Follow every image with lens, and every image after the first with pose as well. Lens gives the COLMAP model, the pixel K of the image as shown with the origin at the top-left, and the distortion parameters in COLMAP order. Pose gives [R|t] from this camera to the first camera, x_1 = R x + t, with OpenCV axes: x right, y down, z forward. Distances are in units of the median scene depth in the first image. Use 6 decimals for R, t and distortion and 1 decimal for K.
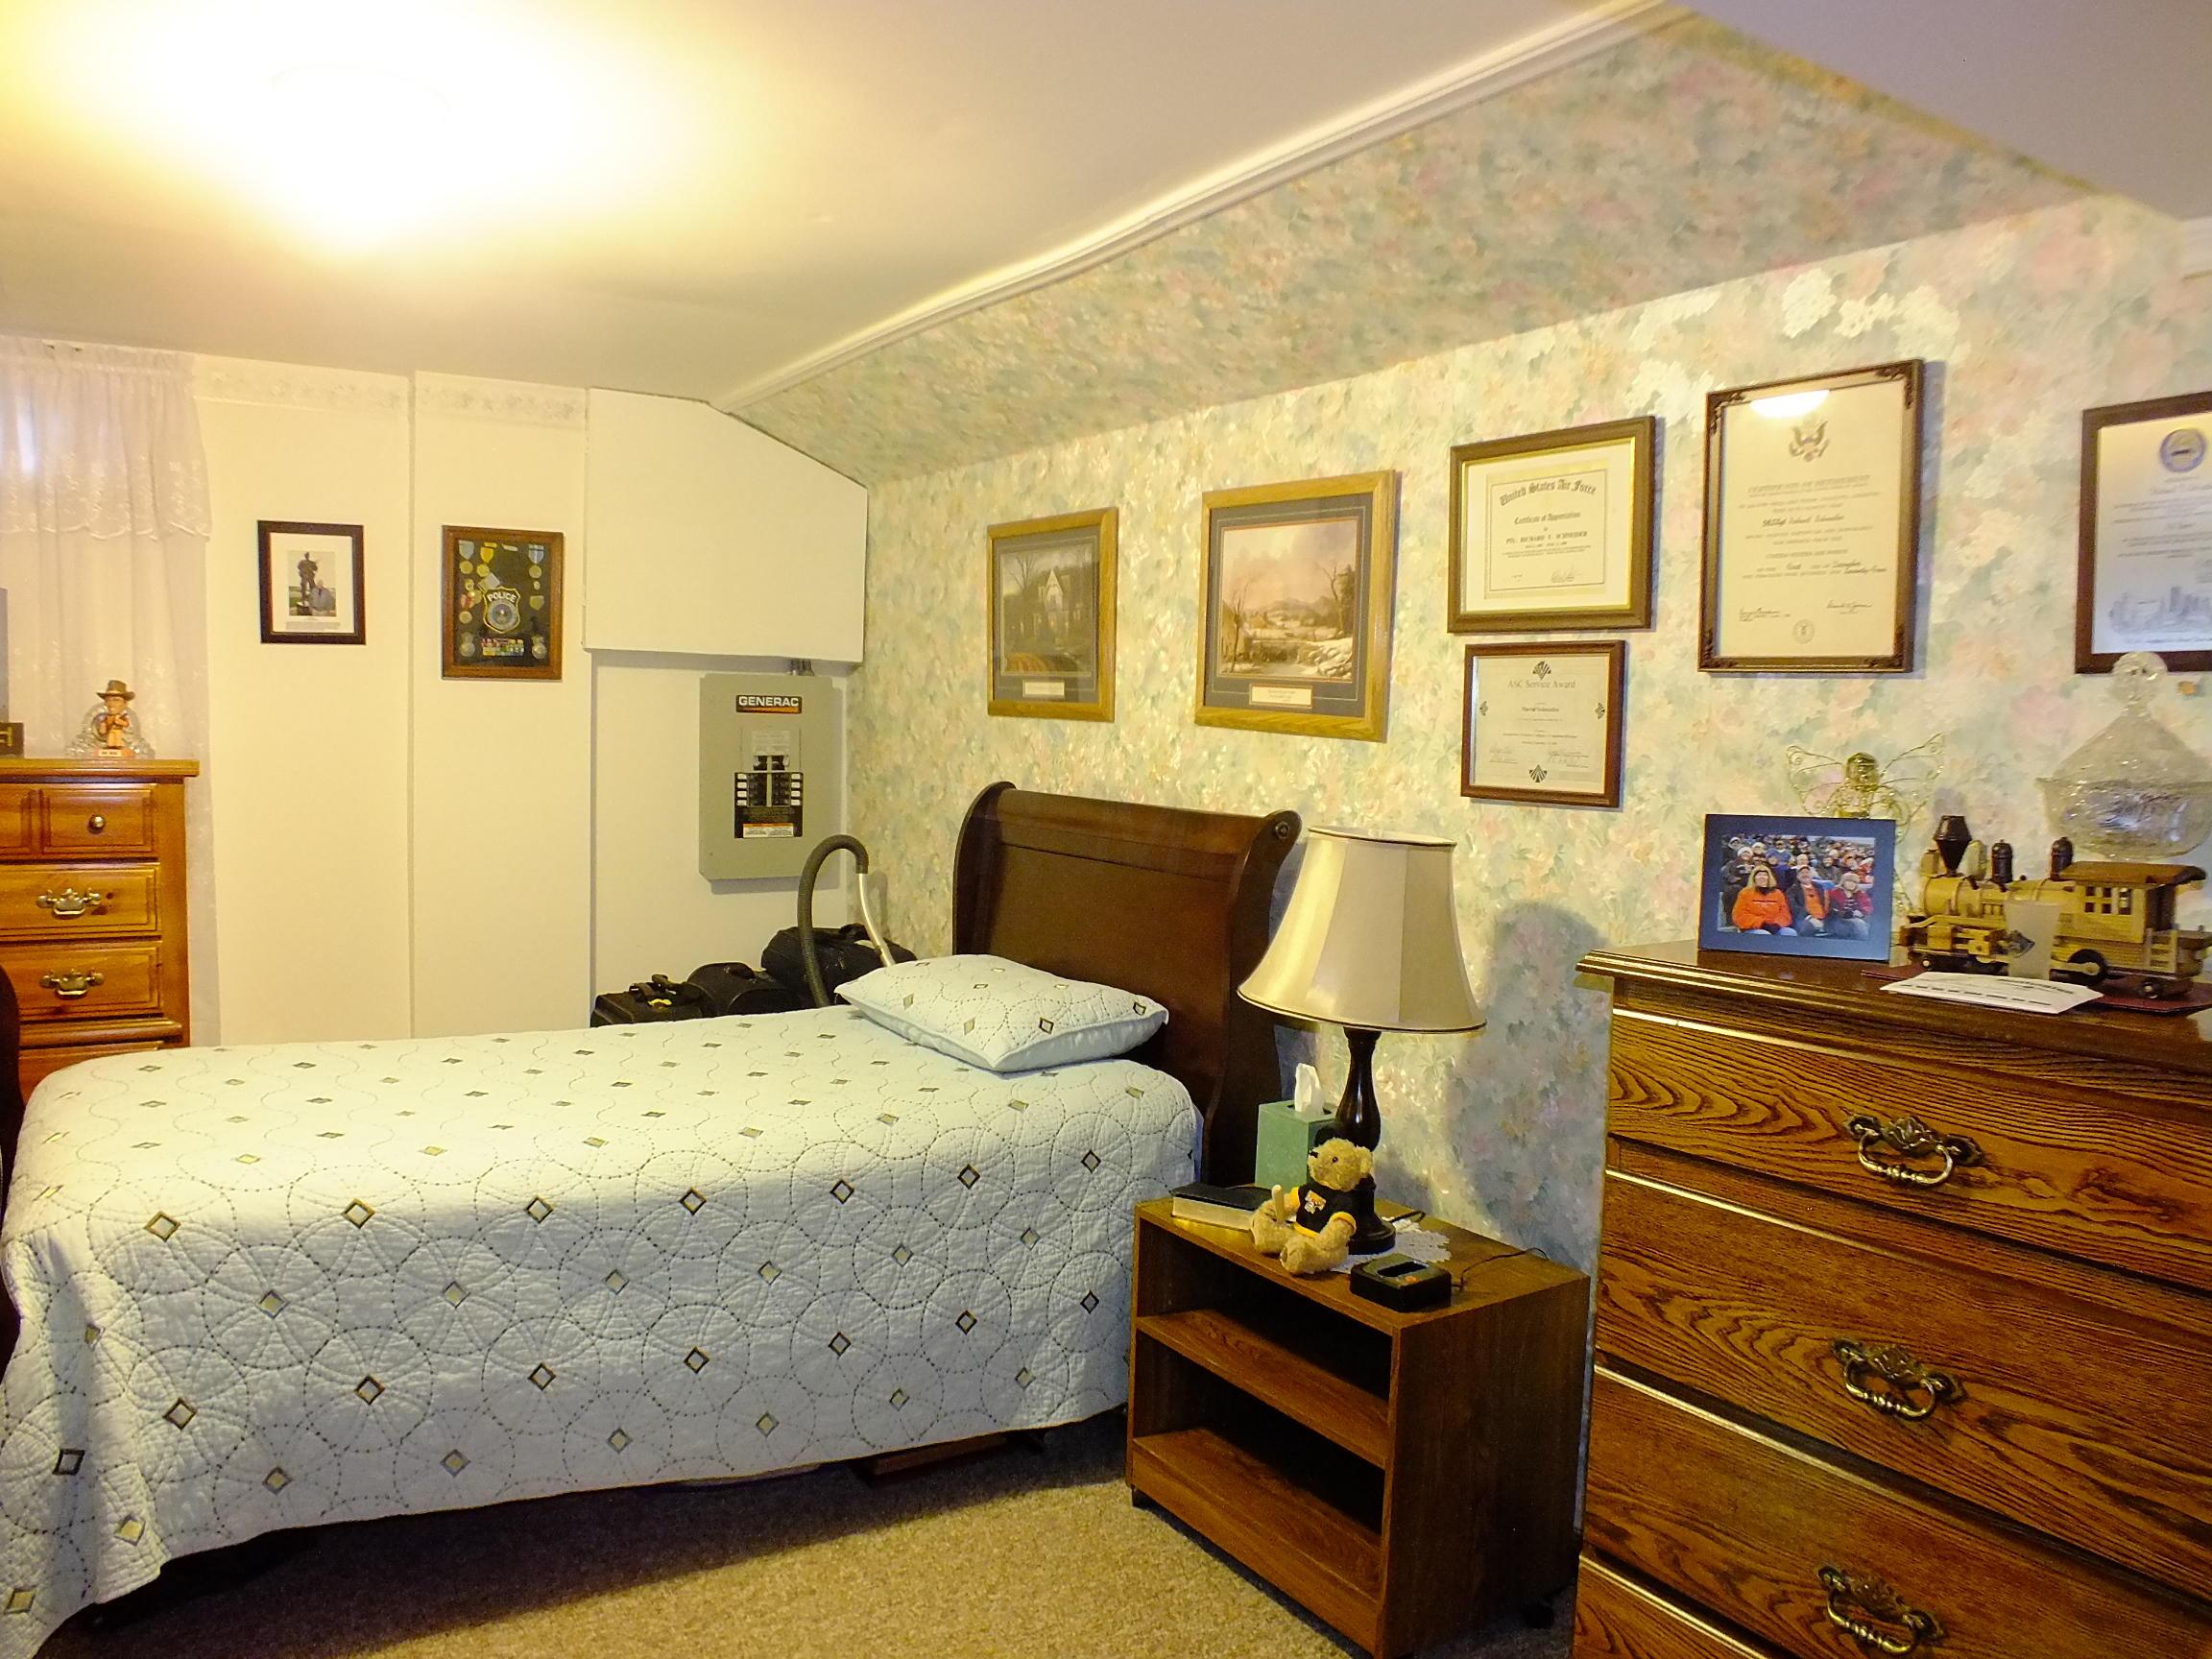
lens RADIAL K [[1567.0, 0, 1062.2], [0, 1567.0, 800.8], [0, 0, 1]] dist [-0.092577, 0.048662]
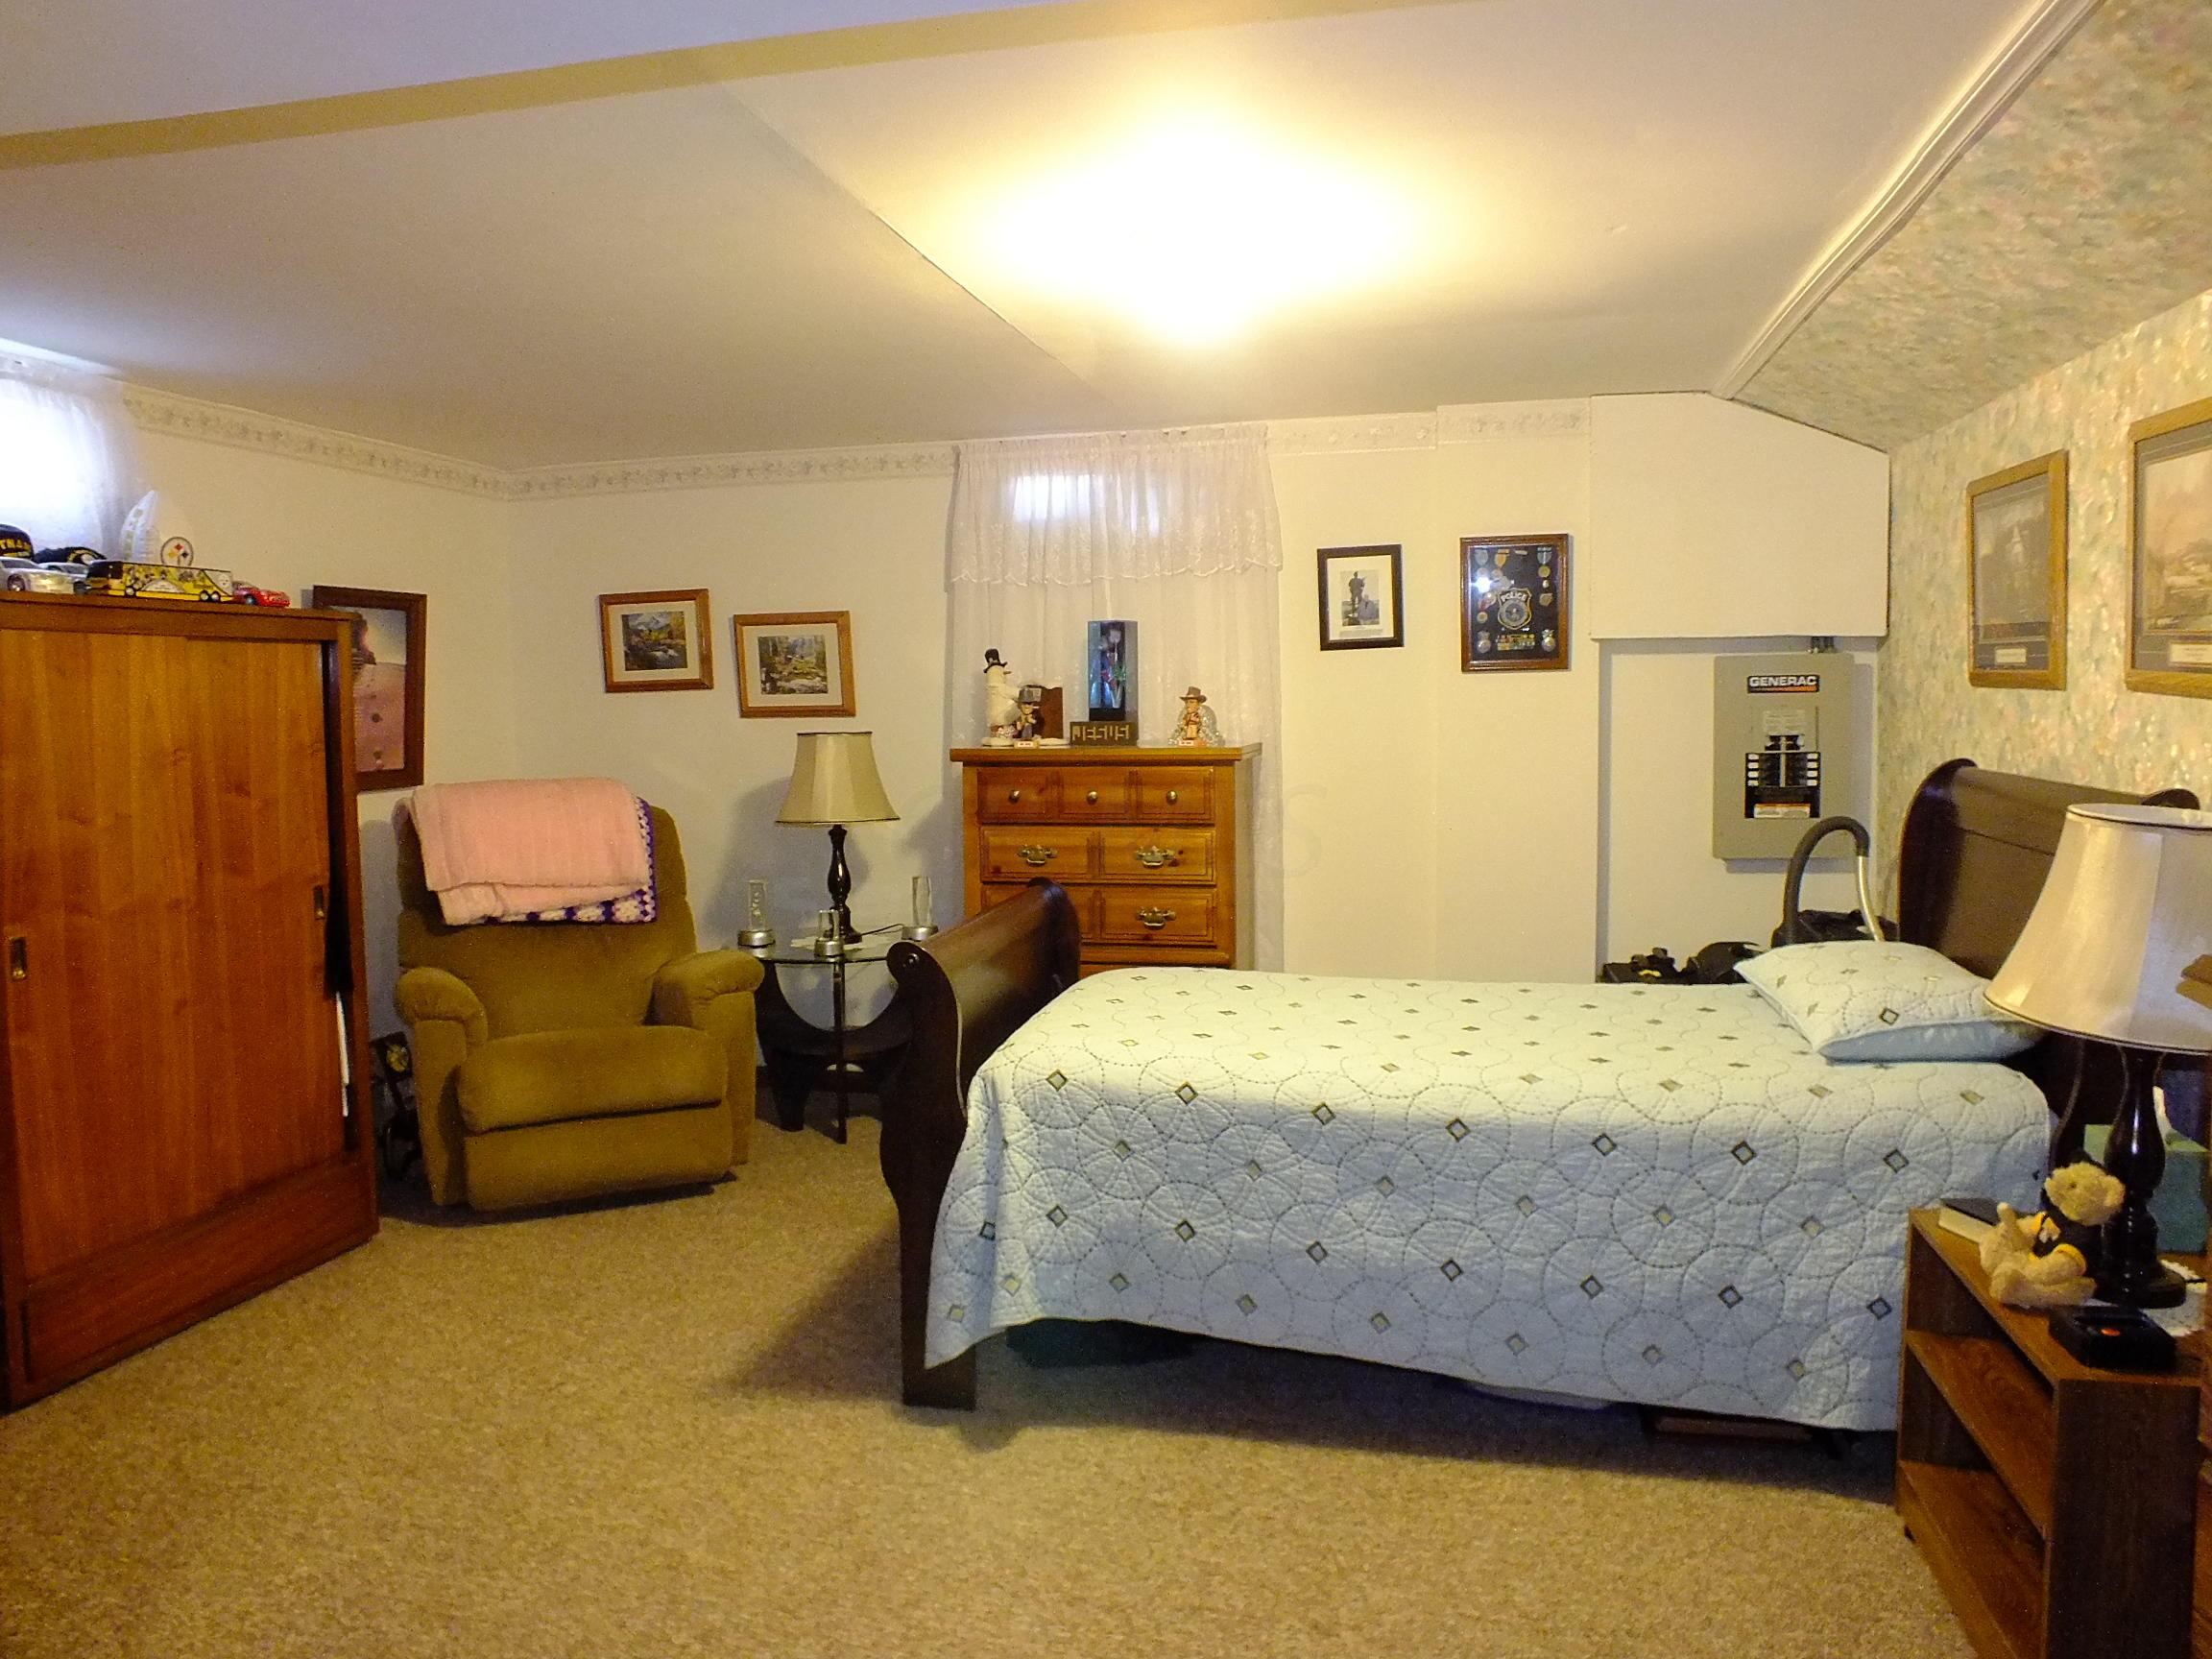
lens RADIAL K [[1567.0, 0, 1115.7], [0, 1567.0, 753.7], [0, 0, 1]] dist [-0.092577, 0.048662]
pose [[0.712008, -0.011048, -0.702084, 0.328724], [-0.003954, 0.999797, -0.019742, 0.005923], [0.702160, 0.016832, 0.711820, 0.009340]]
